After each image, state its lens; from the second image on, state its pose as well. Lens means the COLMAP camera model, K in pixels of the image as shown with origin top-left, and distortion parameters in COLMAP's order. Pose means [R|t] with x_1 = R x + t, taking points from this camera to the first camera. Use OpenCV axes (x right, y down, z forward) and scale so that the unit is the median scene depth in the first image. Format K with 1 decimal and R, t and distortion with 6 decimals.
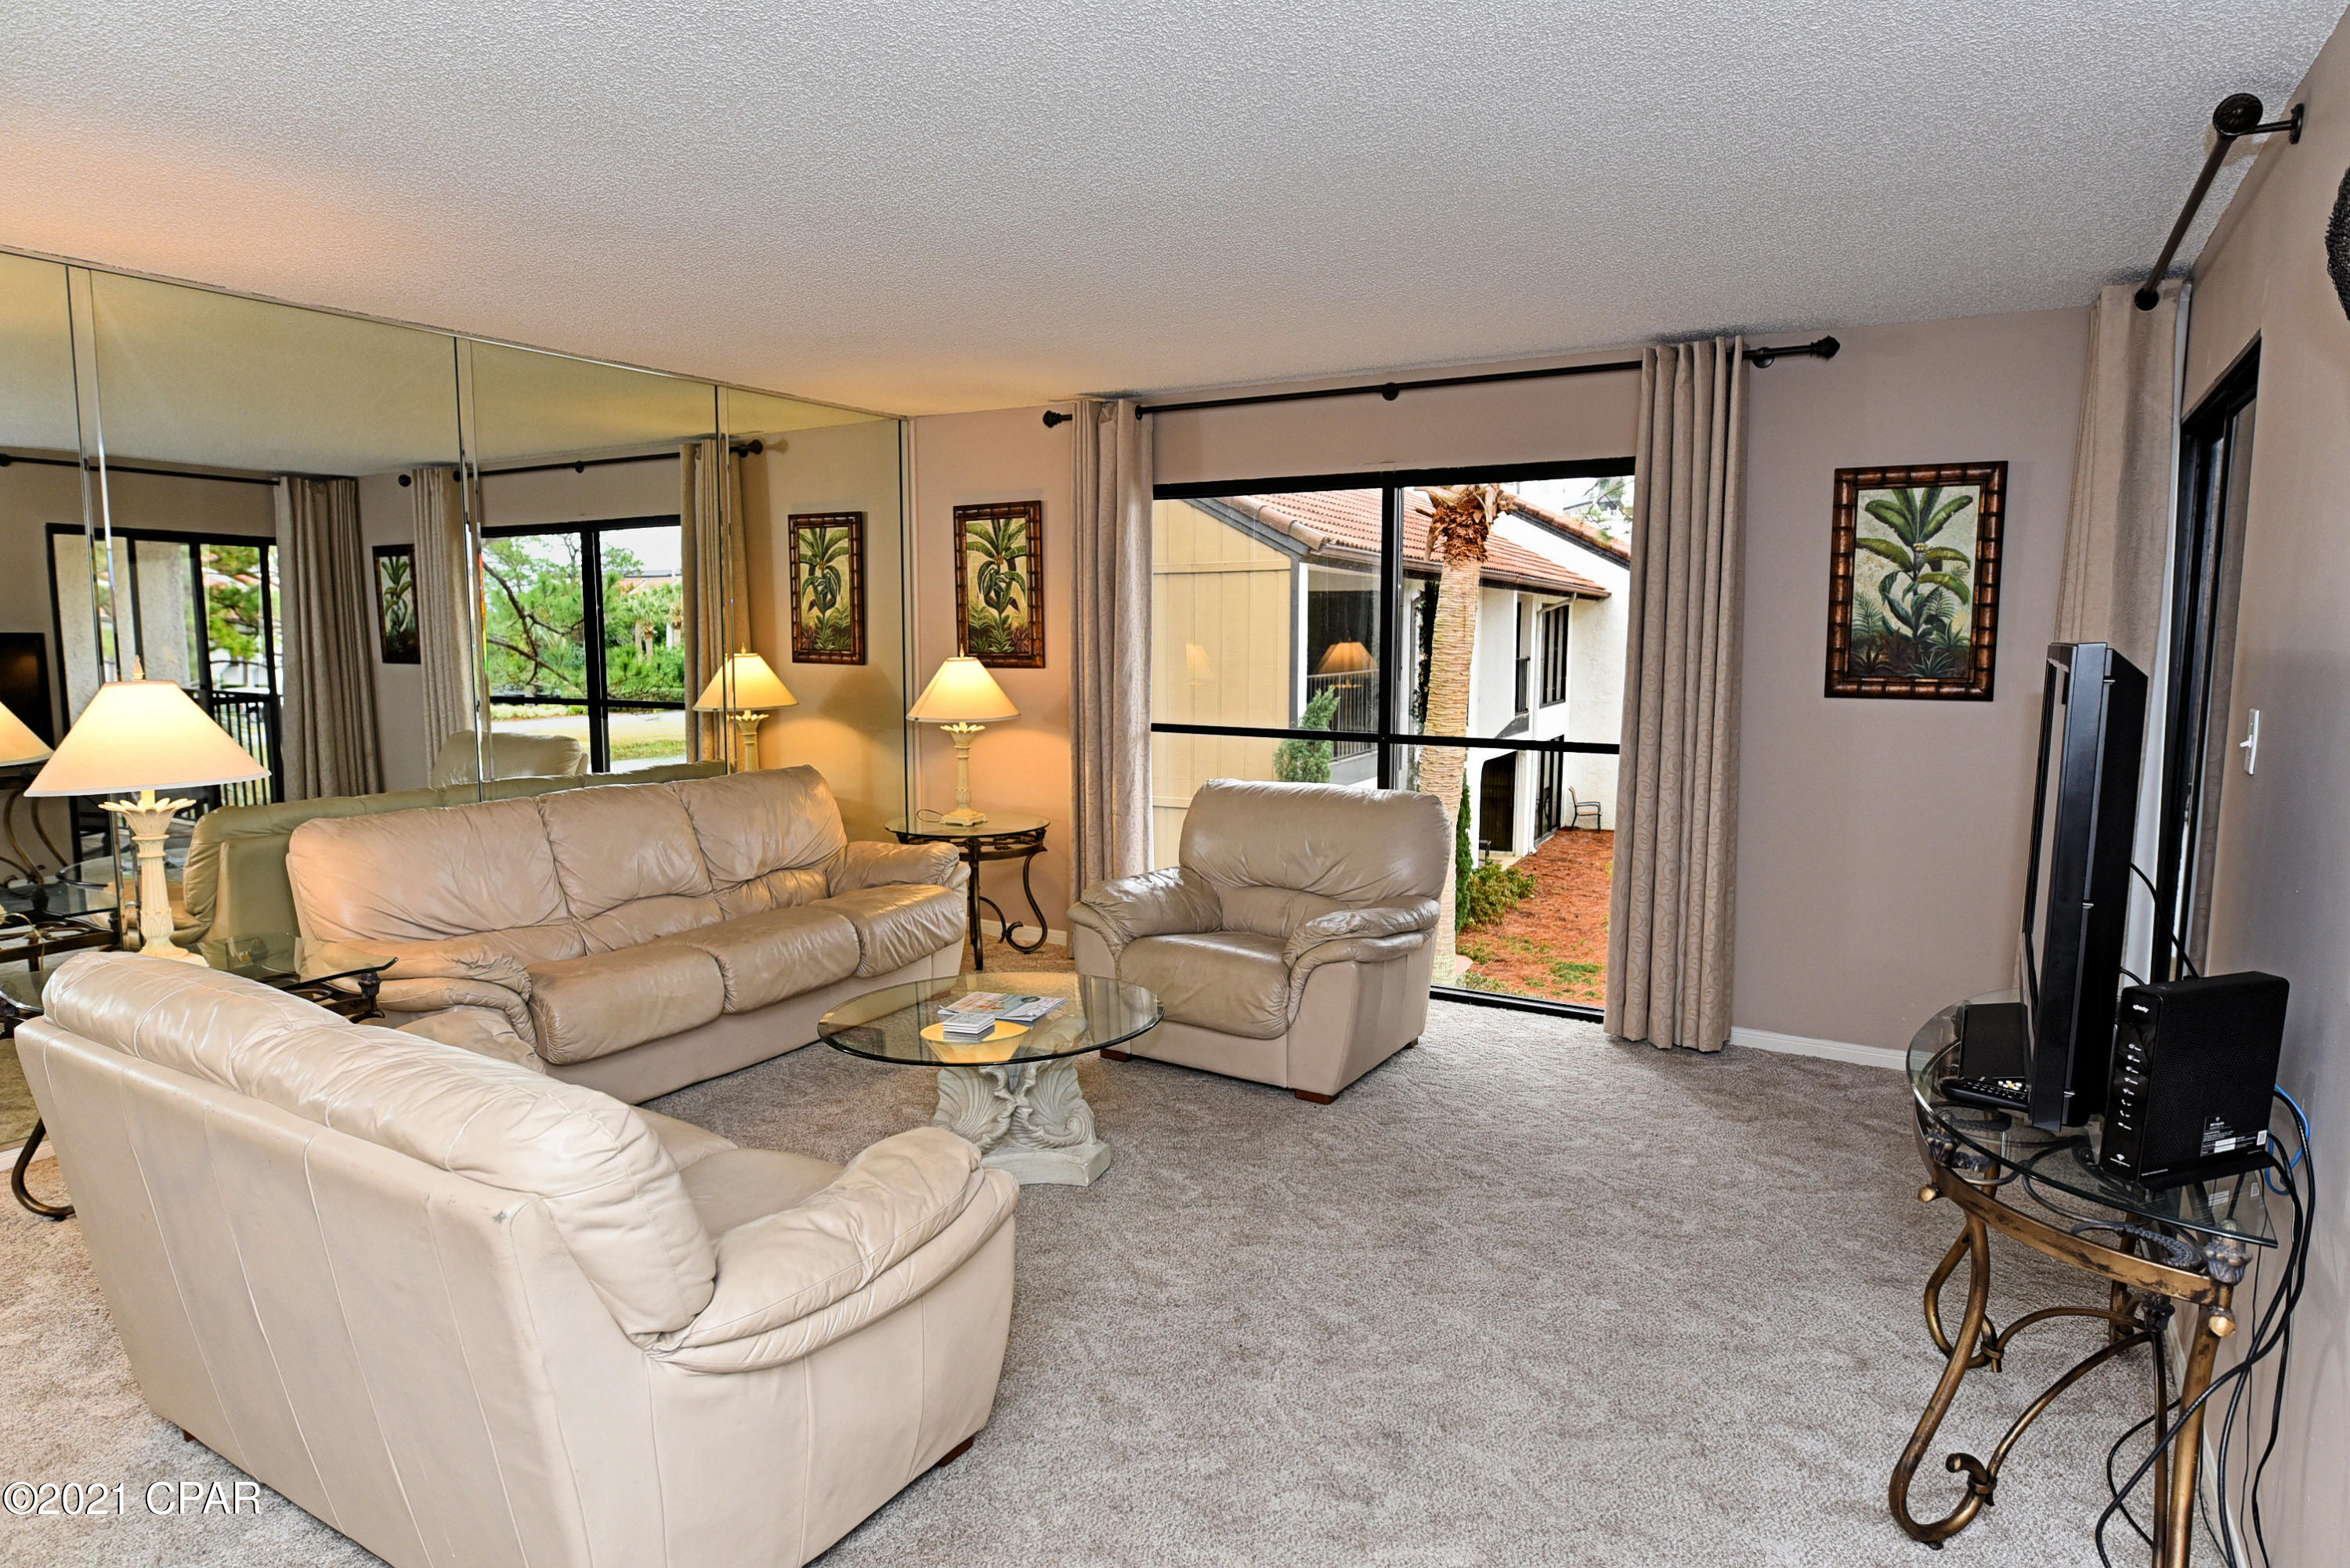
lens RADIAL K [[1359.4, 0, 1173.6], [0, 1359.4, 784.8], [0, 0, 1]] dist [-0.021505, 0.001038]
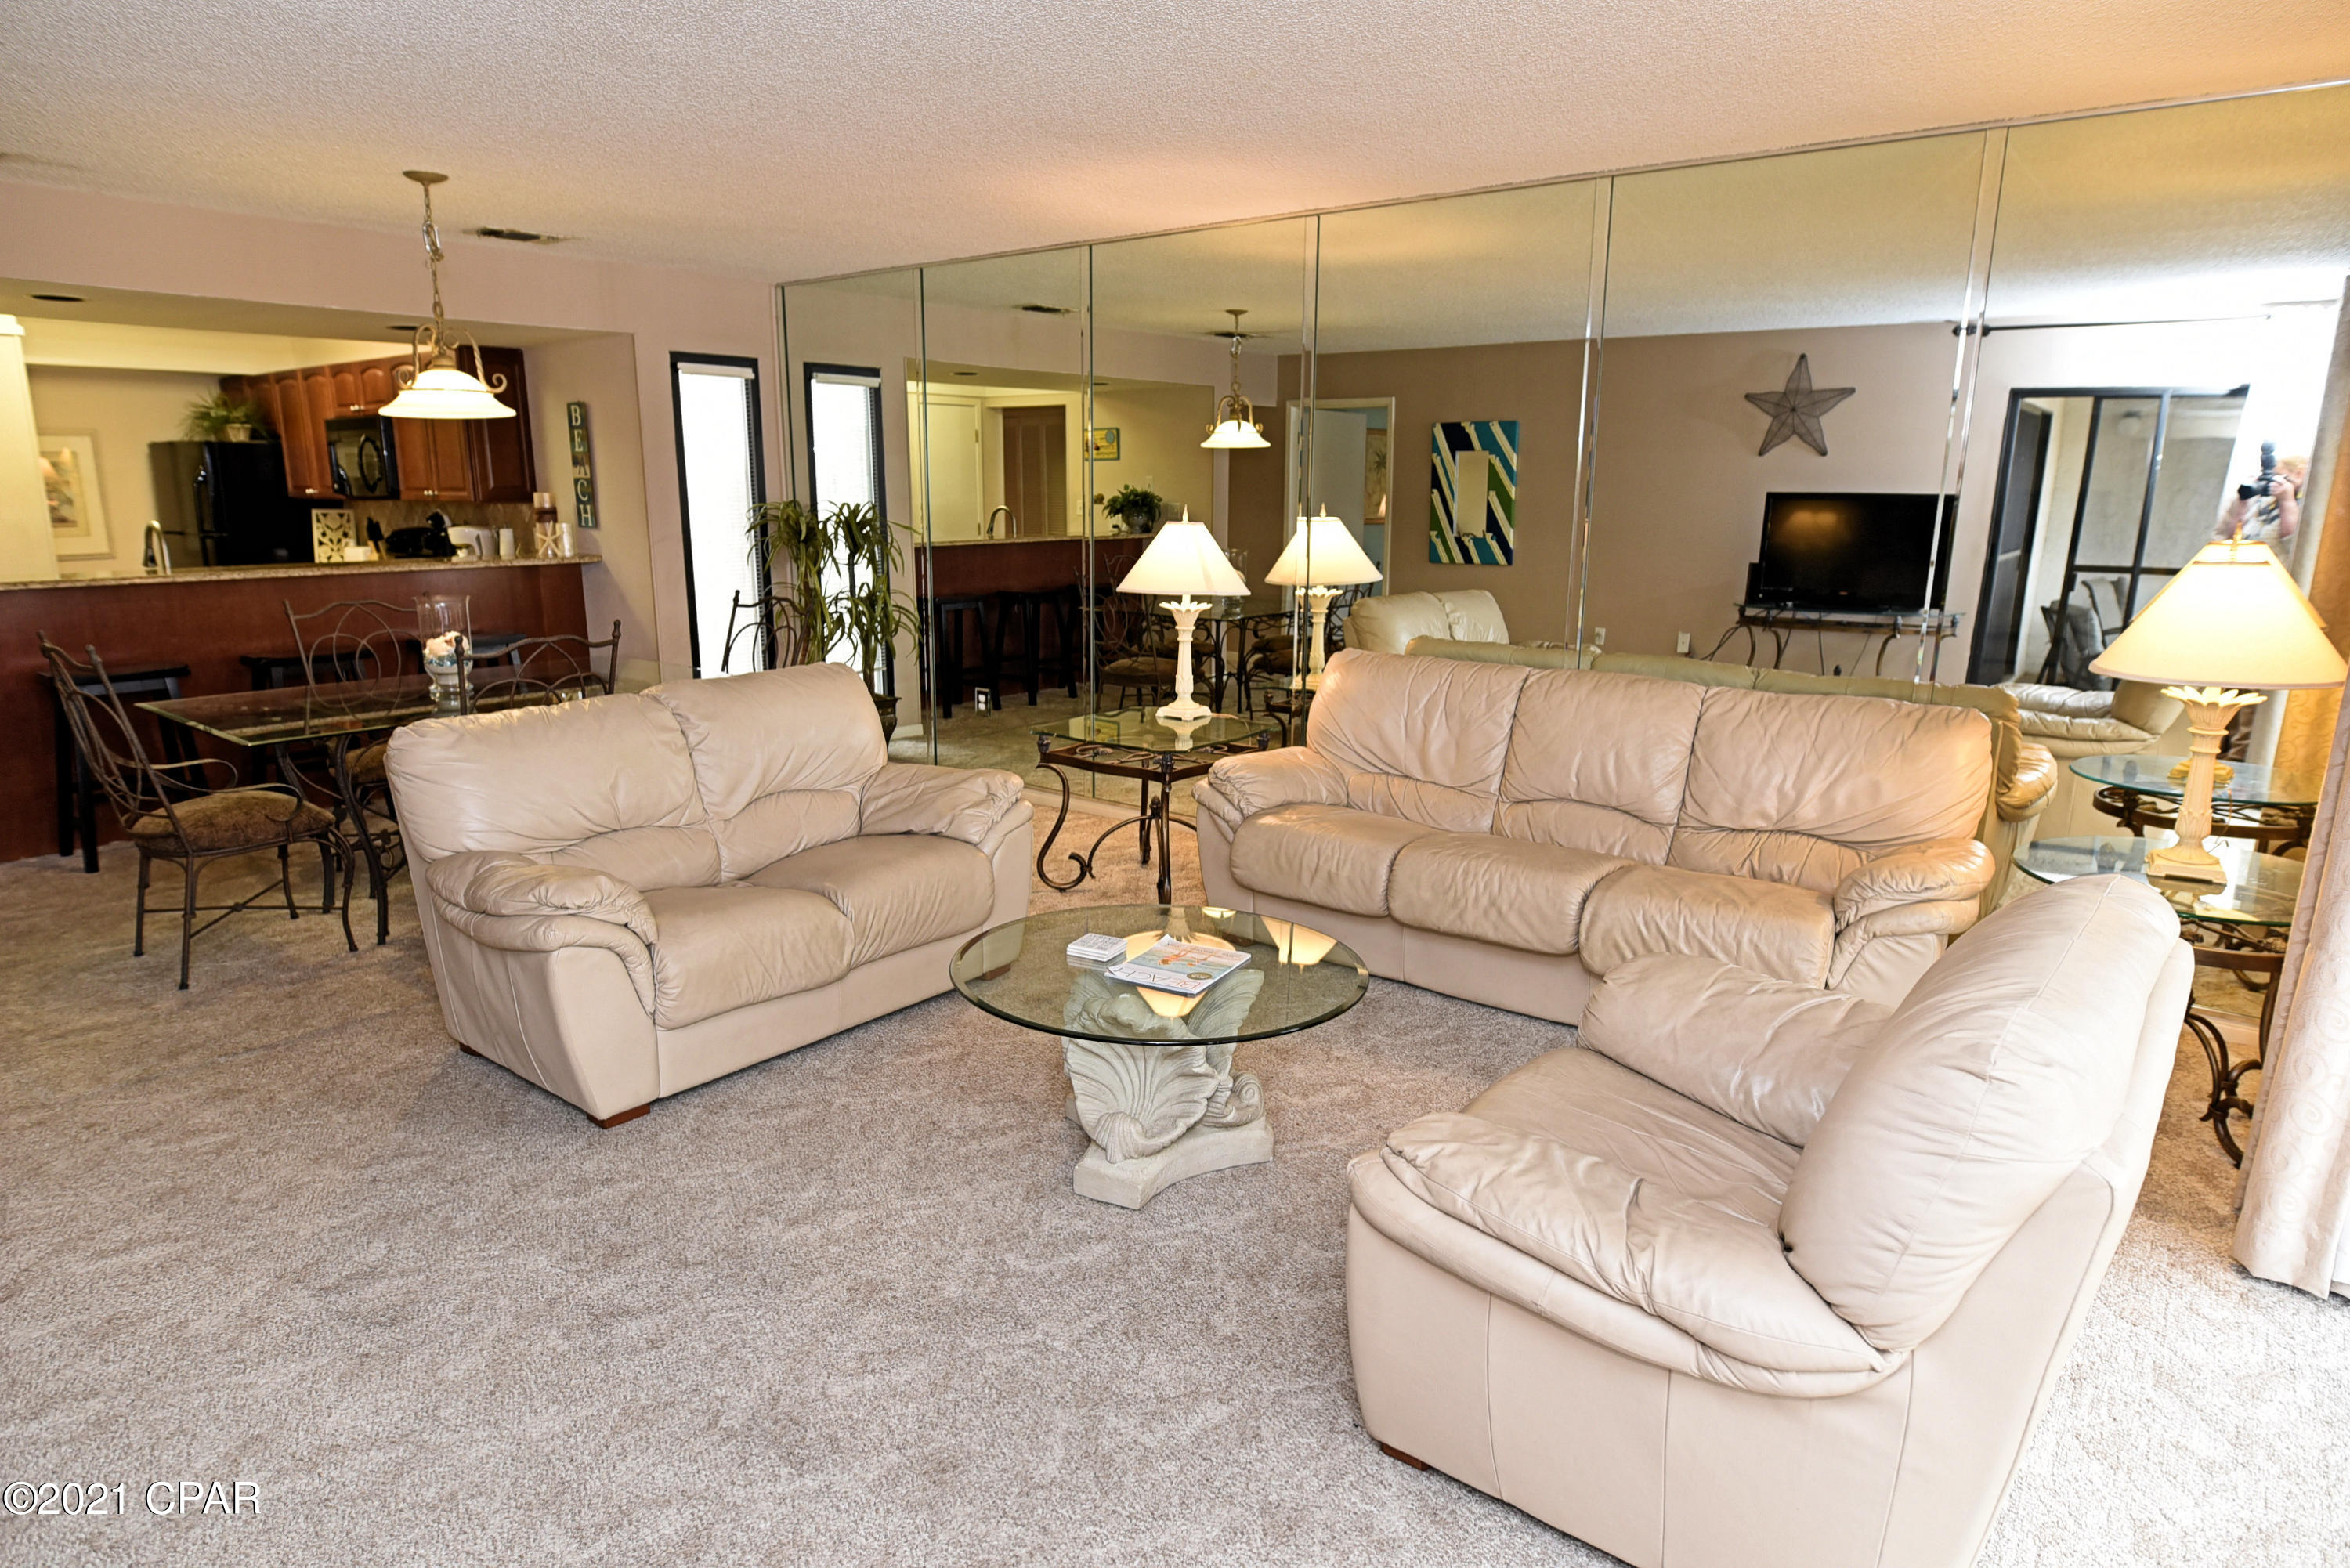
lens RADIAL K [[1359.4, 0, 1184.2], [0, 1359.4, 786.7], [0, 0, 1]] dist [-0.021505, 0.001038]
pose [[-0.125675, 0.219317, -0.967526, 0.529921], [-0.120672, 0.964637, 0.234336, -0.108030], [0.984705, 0.146203, -0.094765, 0.894004]]
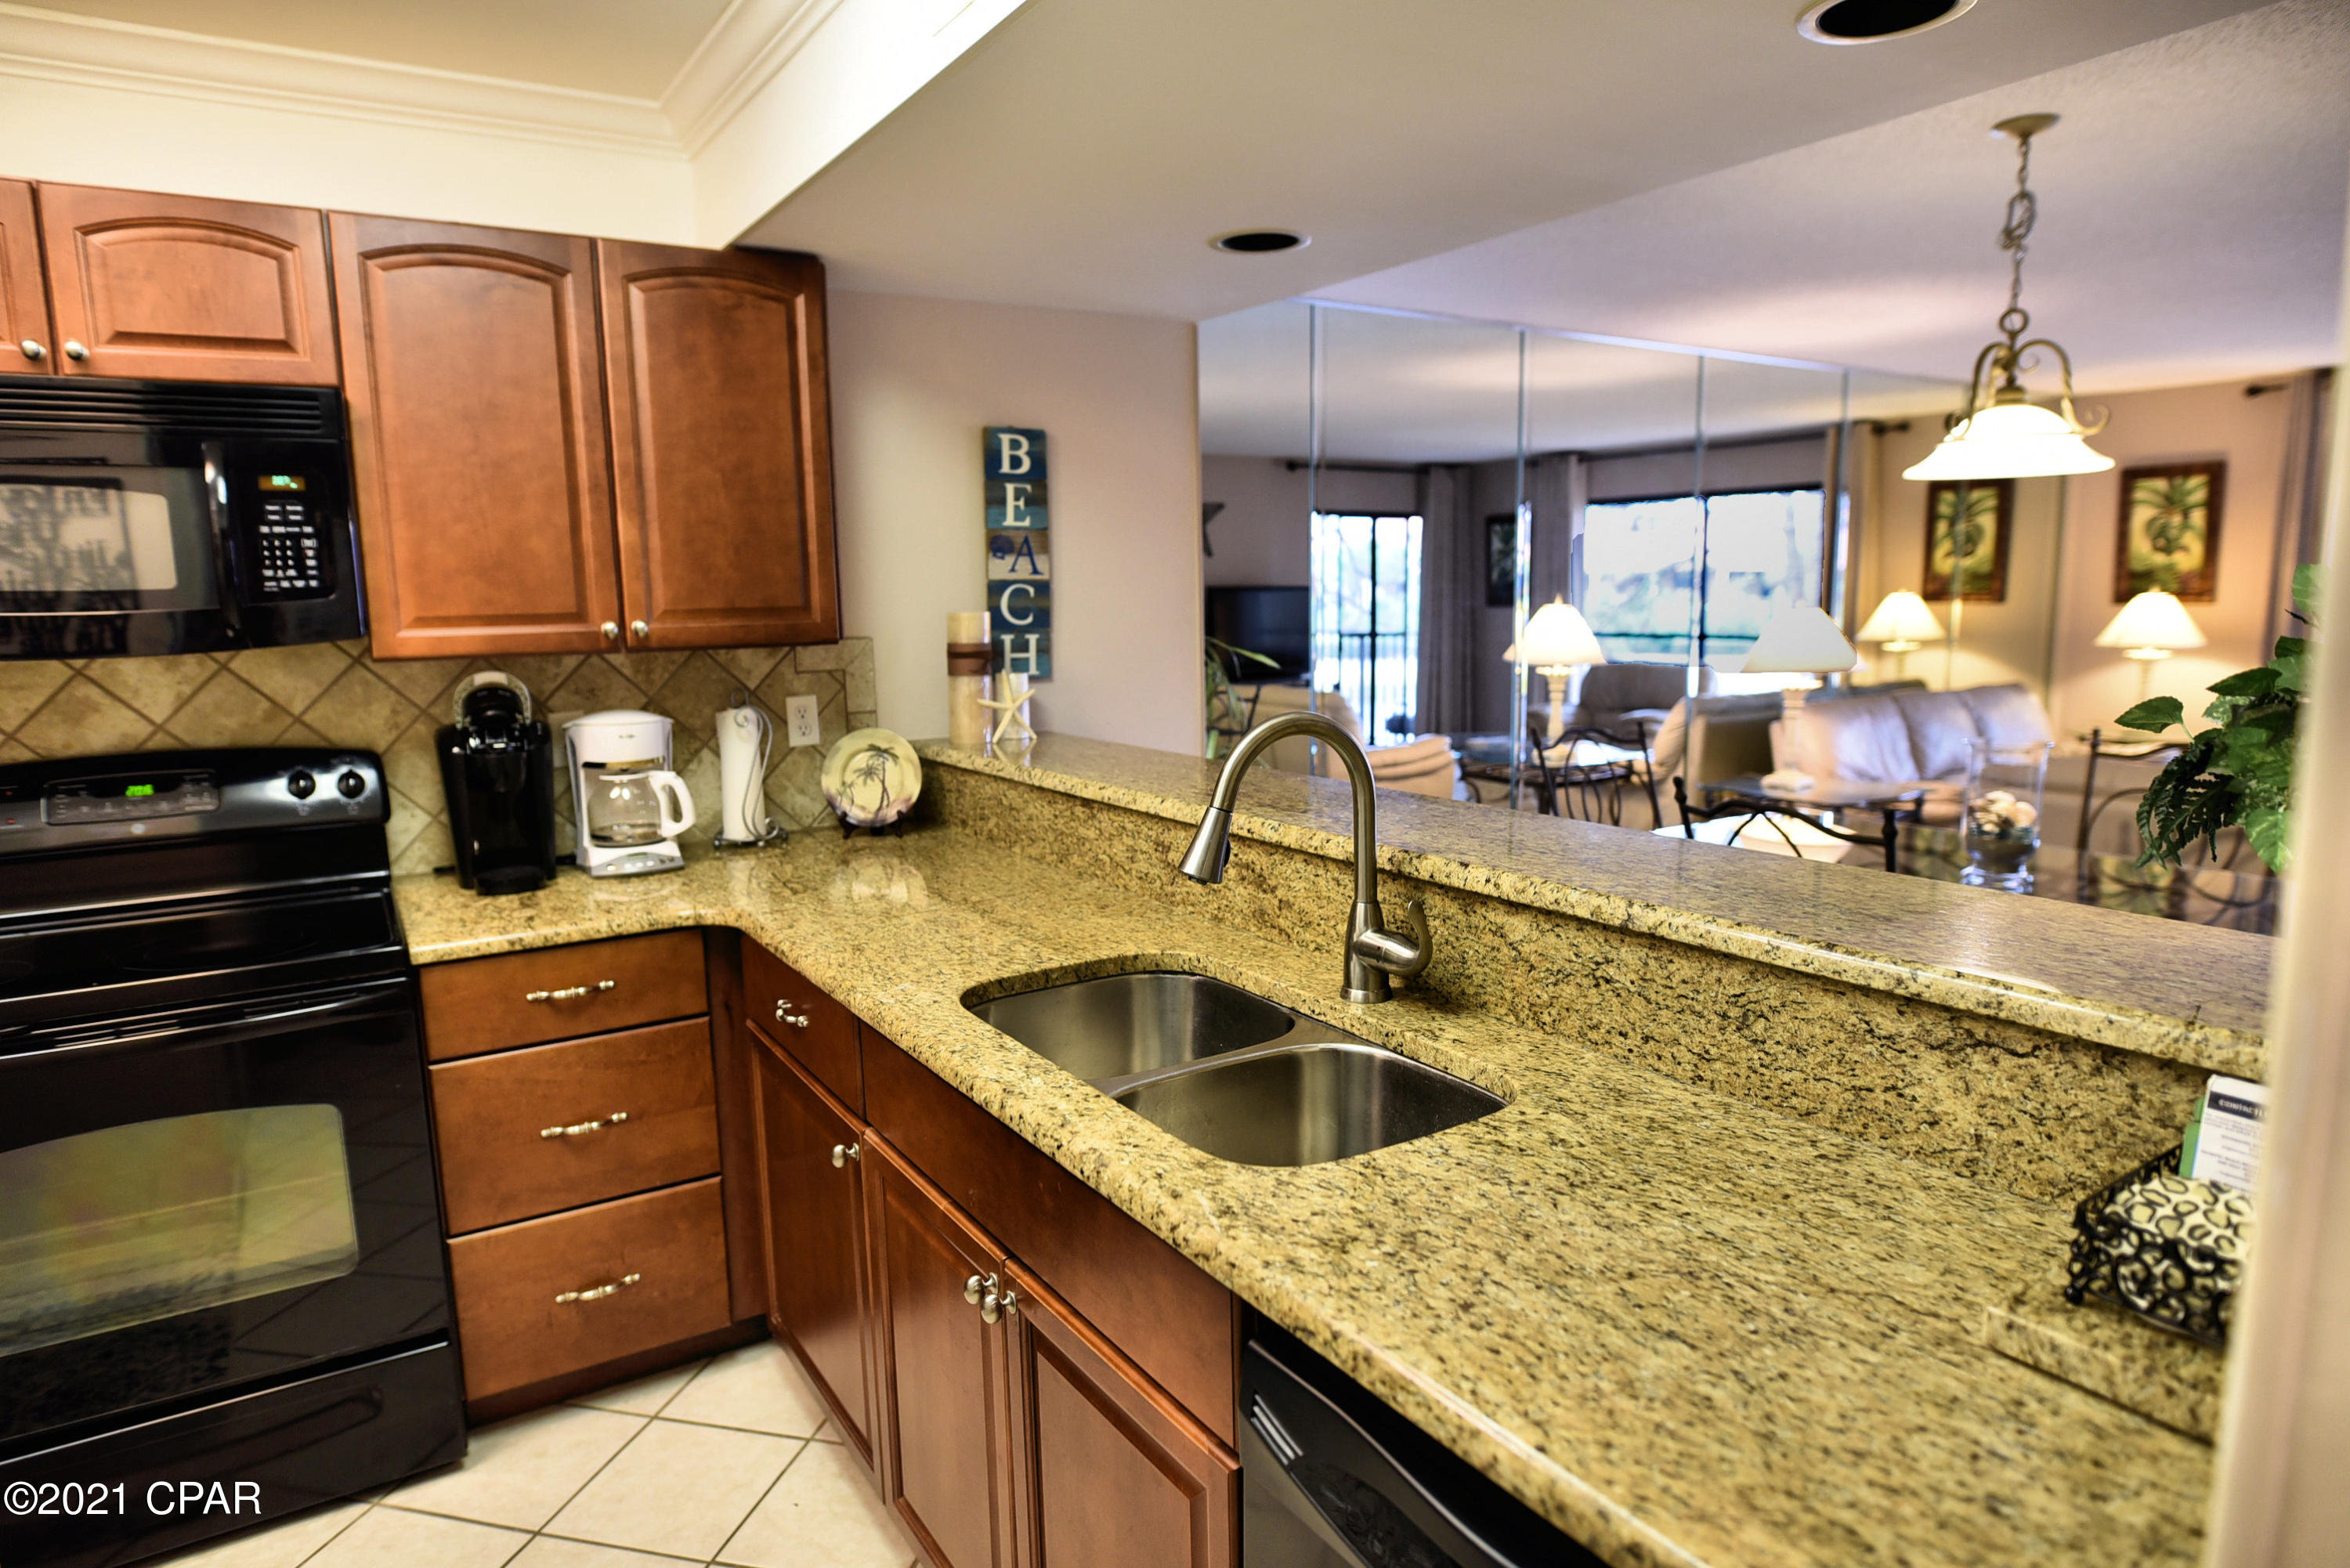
lens RADIAL K [[1359.4, 0, 1194.1], [0, 1359.4, 788.2], [0, 0, 1]] dist [-0.021505, 0.001038]
pose [[0.895941, 0.051980, -0.441121, -0.517355], [-0.035976, 0.998358, 0.044574, 0.074629], [0.442713, -0.024066, 0.896340, -0.613767]]
